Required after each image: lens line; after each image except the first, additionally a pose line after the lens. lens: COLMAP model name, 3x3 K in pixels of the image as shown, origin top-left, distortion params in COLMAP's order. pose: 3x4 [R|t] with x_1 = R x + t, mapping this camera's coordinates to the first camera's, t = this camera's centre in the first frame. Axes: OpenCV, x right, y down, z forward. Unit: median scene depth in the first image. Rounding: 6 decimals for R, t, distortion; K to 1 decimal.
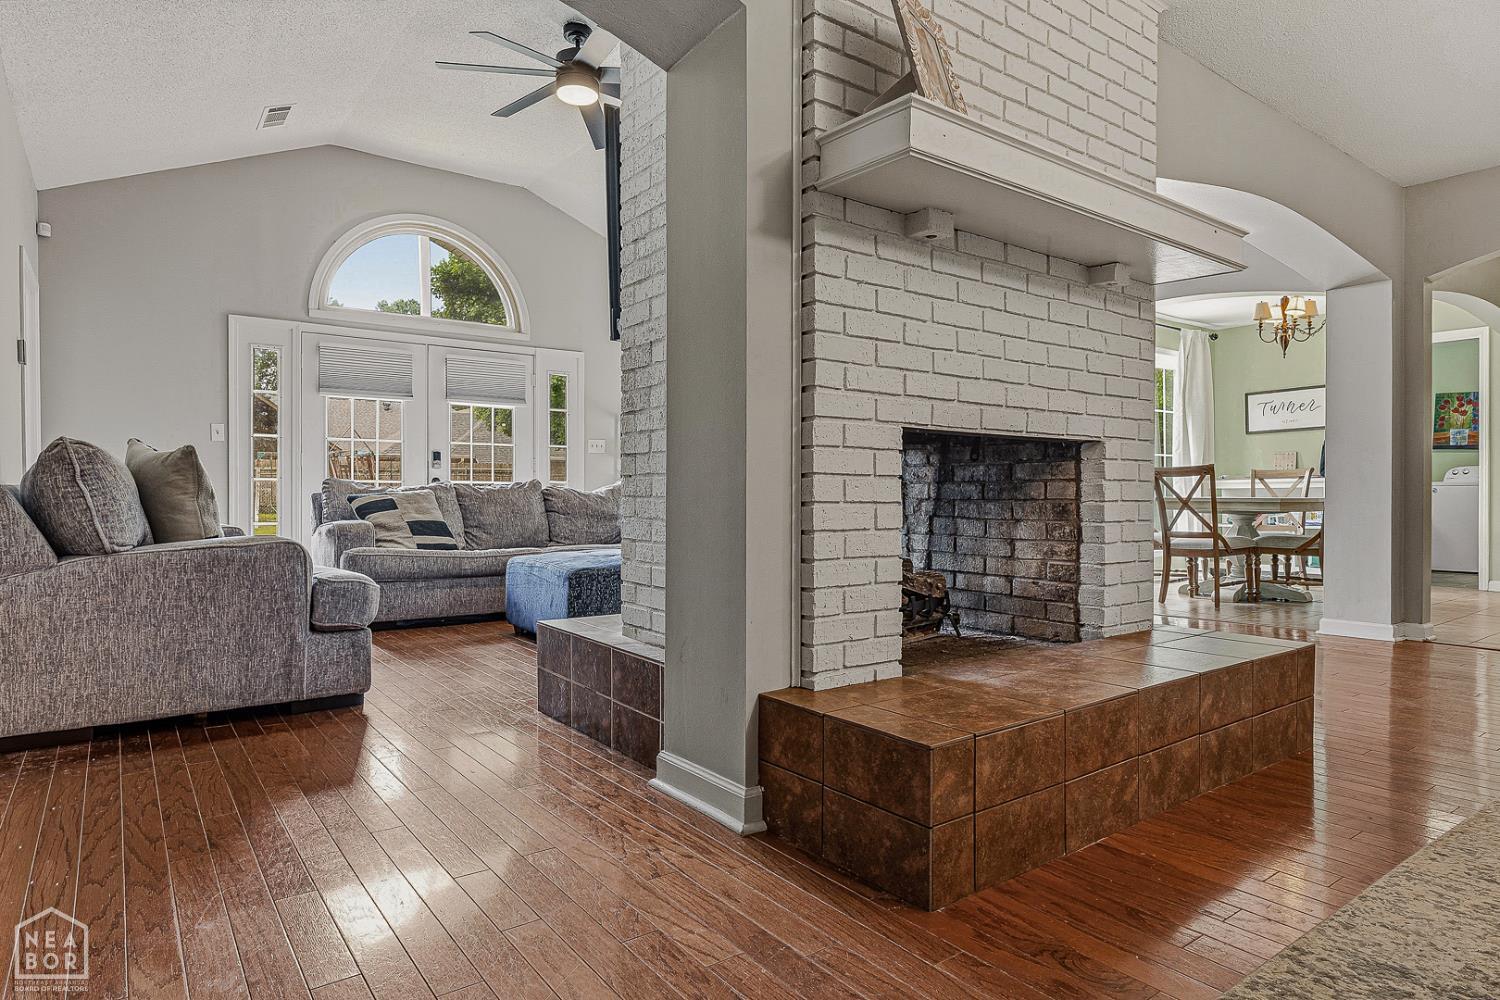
lens RADIAL K [[861.6, 0, 747.9], [0, 861.6, 497.0], [0, 0, 1]] dist [-0.000814, 0.002041]
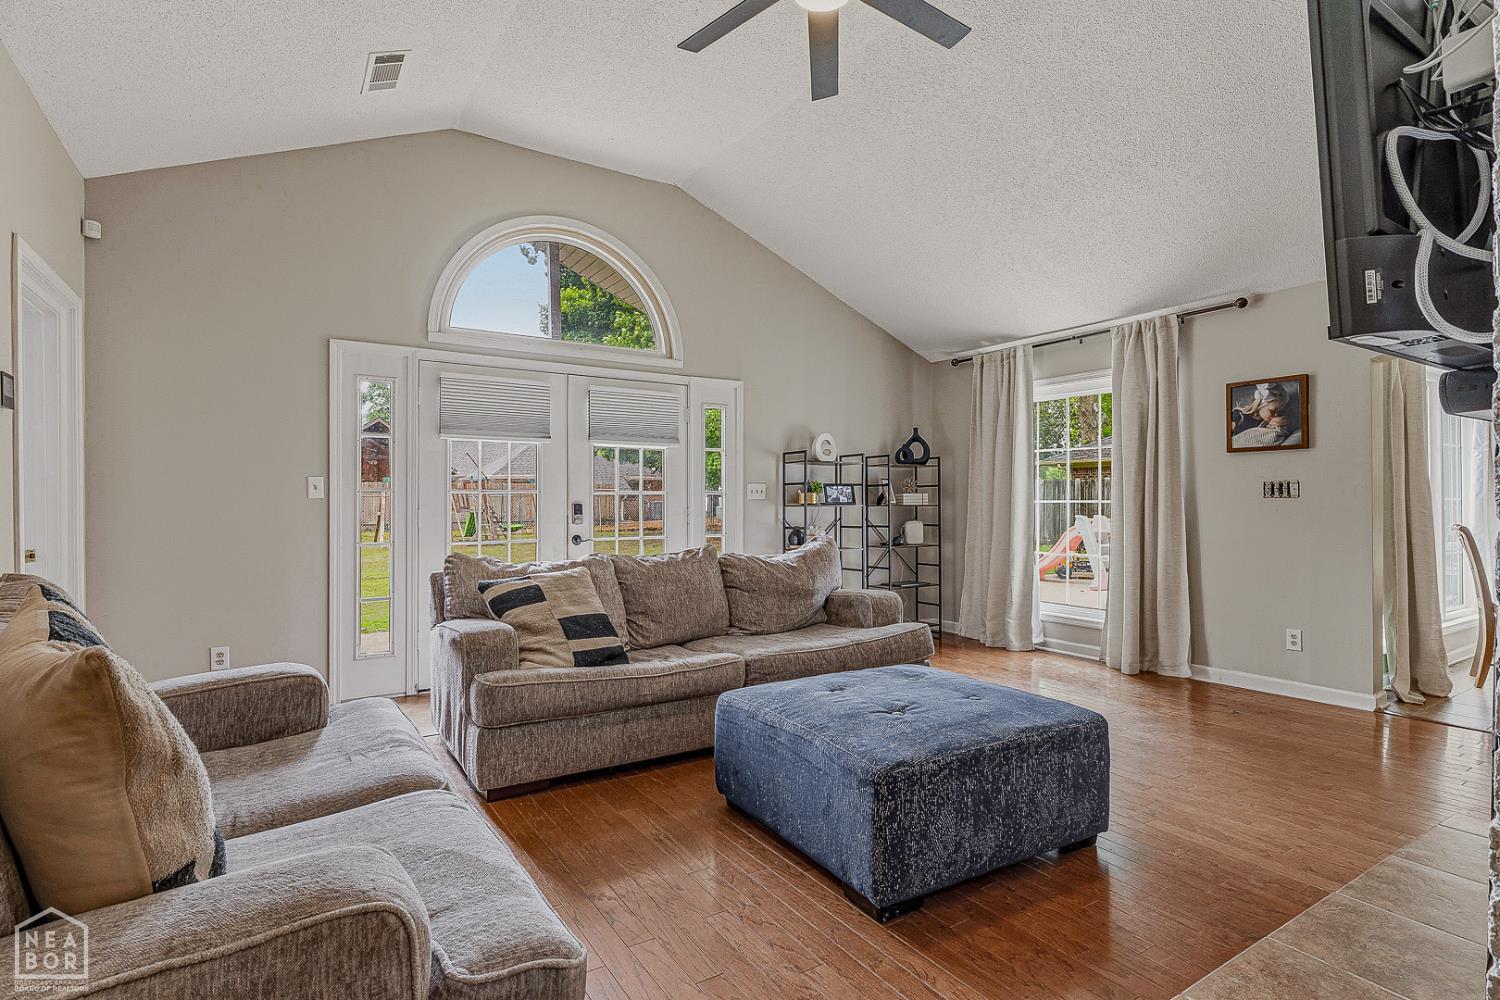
lens RADIAL K [[756.0, 0, 753.9], [0, 756.0, 503.1], [0, 0, 1]] dist [-0.000949, -0.000033]
pose [[0.997806, -0.001351, -0.066198, -0.321617], [0.001010, 0.999986, -0.005177, -0.109266], [0.066205, 0.005098, 0.997793, 0.639768]]
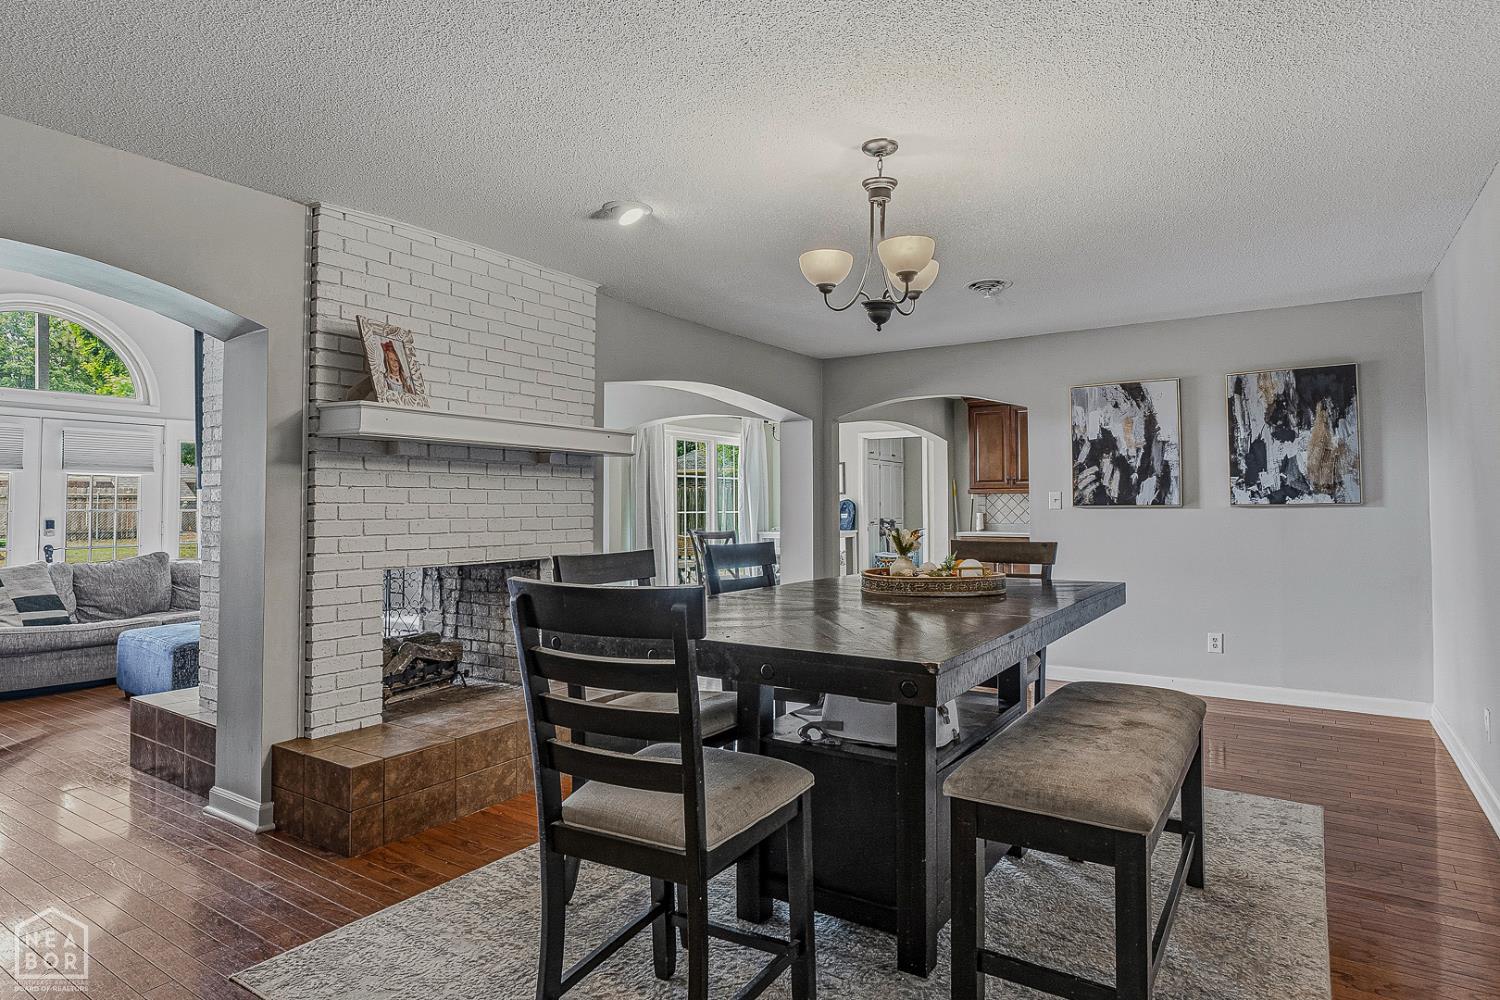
lens RADIAL K [[815.7, 0, 737.4], [0, 815.7, 486.1], [0, 0, 1]] dist [-0.000231, -0.004404]
pose [[0.940261, 0.008466, 0.340348, 0.187449], [0.004289, 0.999317, -0.036707, -0.120004], [-0.340427, 0.035974, 0.939583, -0.460410]]
